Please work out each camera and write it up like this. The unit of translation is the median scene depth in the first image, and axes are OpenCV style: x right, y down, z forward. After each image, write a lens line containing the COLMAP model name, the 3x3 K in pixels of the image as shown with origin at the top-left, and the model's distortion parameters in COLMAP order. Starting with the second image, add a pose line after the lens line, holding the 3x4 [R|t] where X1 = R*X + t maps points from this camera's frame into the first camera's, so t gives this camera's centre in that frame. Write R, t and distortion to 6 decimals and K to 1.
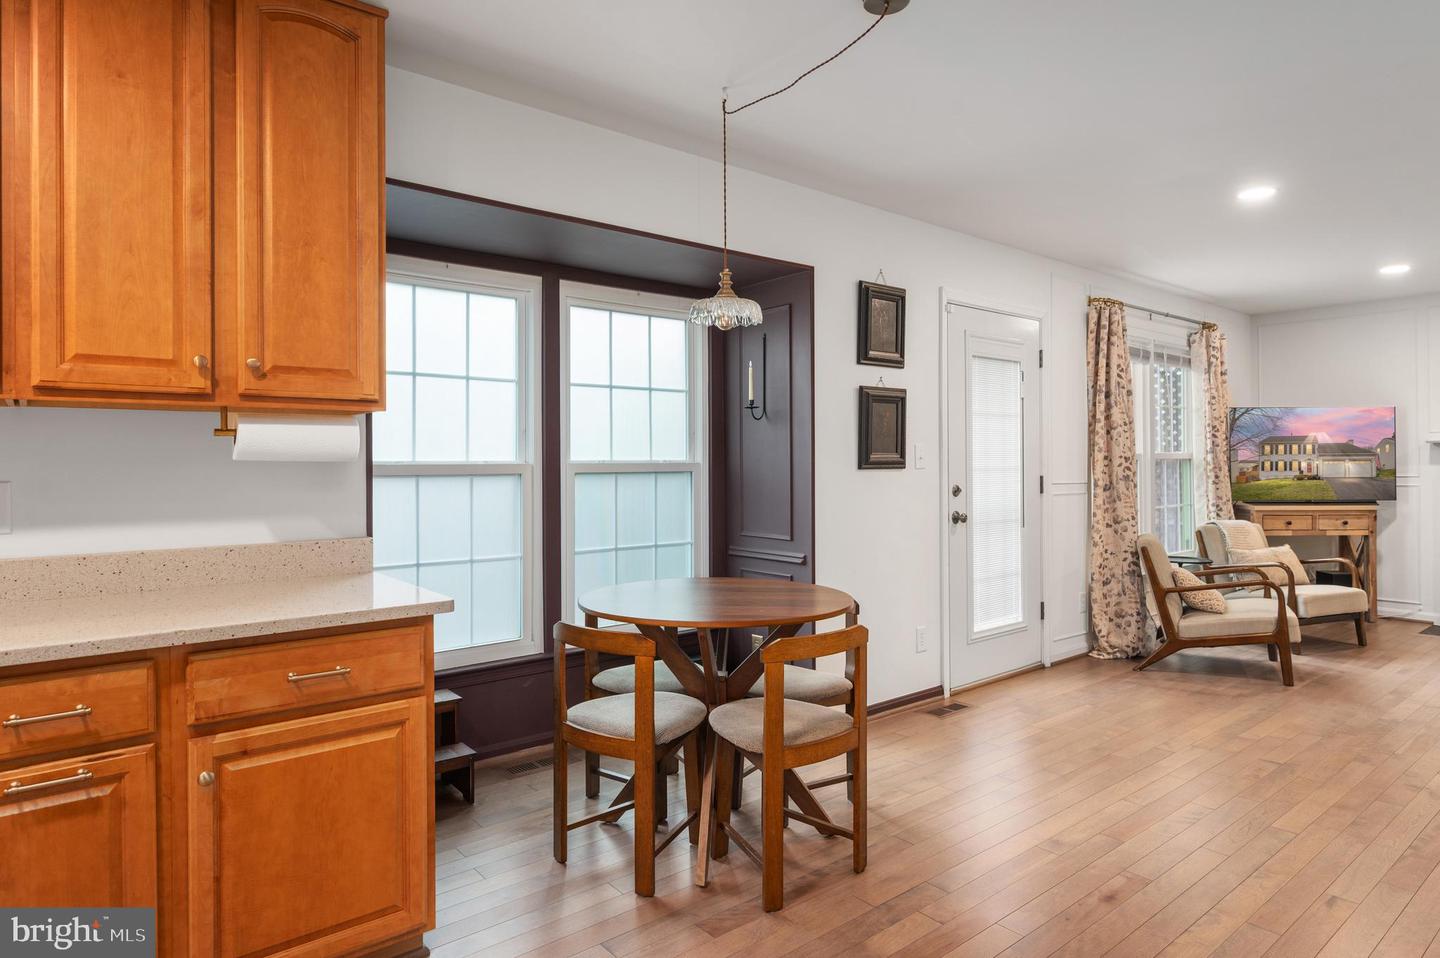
lens RADIAL K [[832.4, 0, 713.1], [0, 832.4, 459.6], [0, 0, 1]] dist [-0.000542, -0.001056]
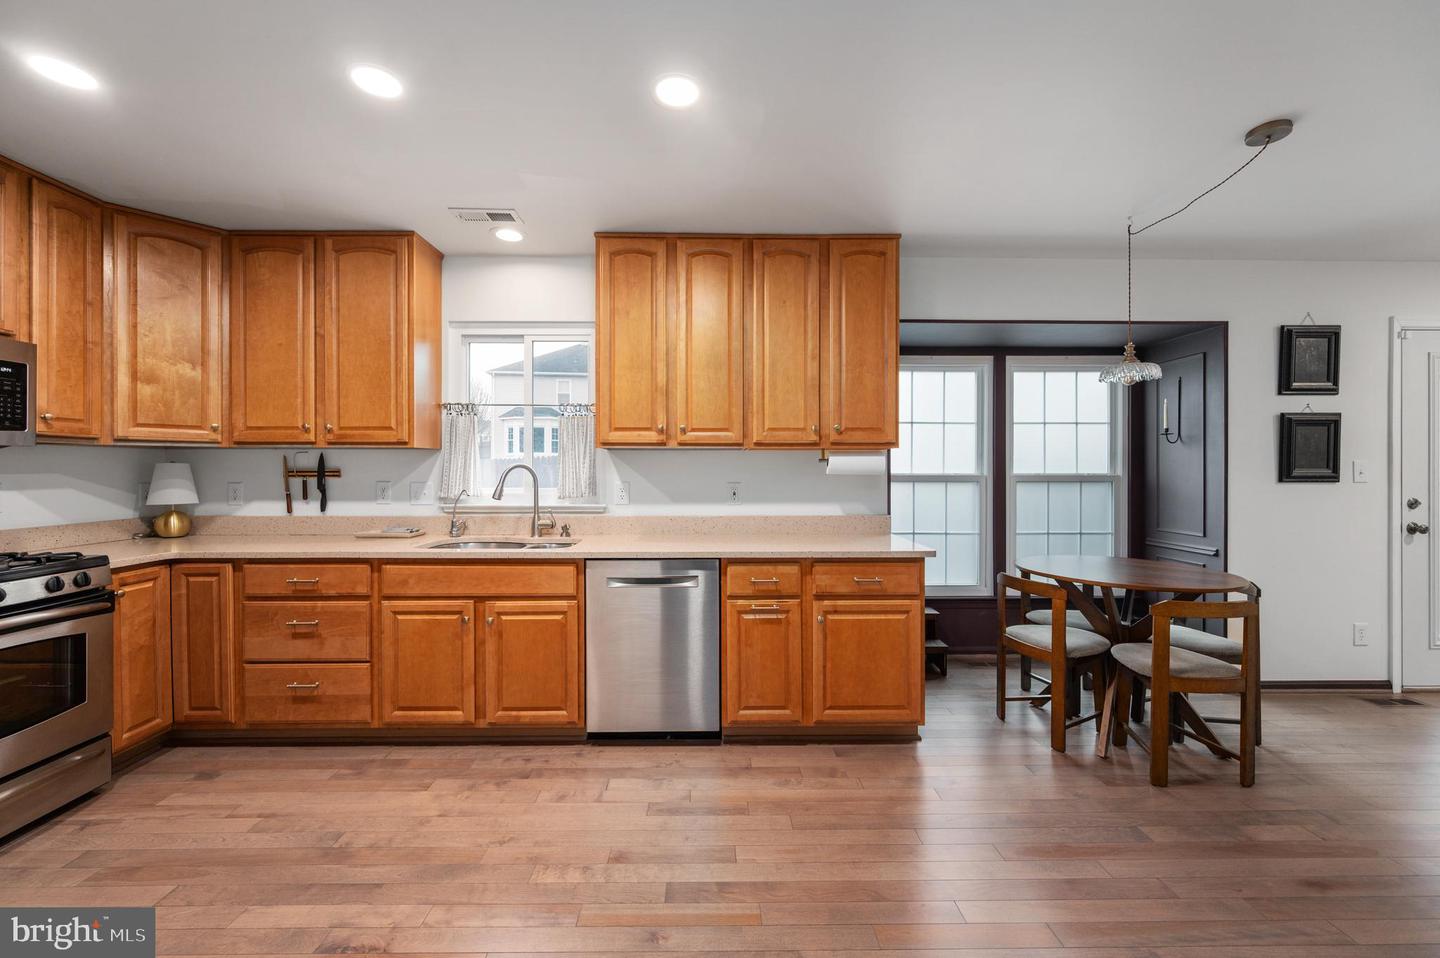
lens RADIAL K [[569.7, 0, 716.0], [0, 569.7, 469.0], [0, 0, 1]] dist [0.000179, 0.000091]
pose [[0.785323, 0.005253, -0.619064, 0.057309], [-0.002584, 0.999983, 0.005207, -0.012186], [0.619081, -0.002489, 0.785323, -0.193135]]
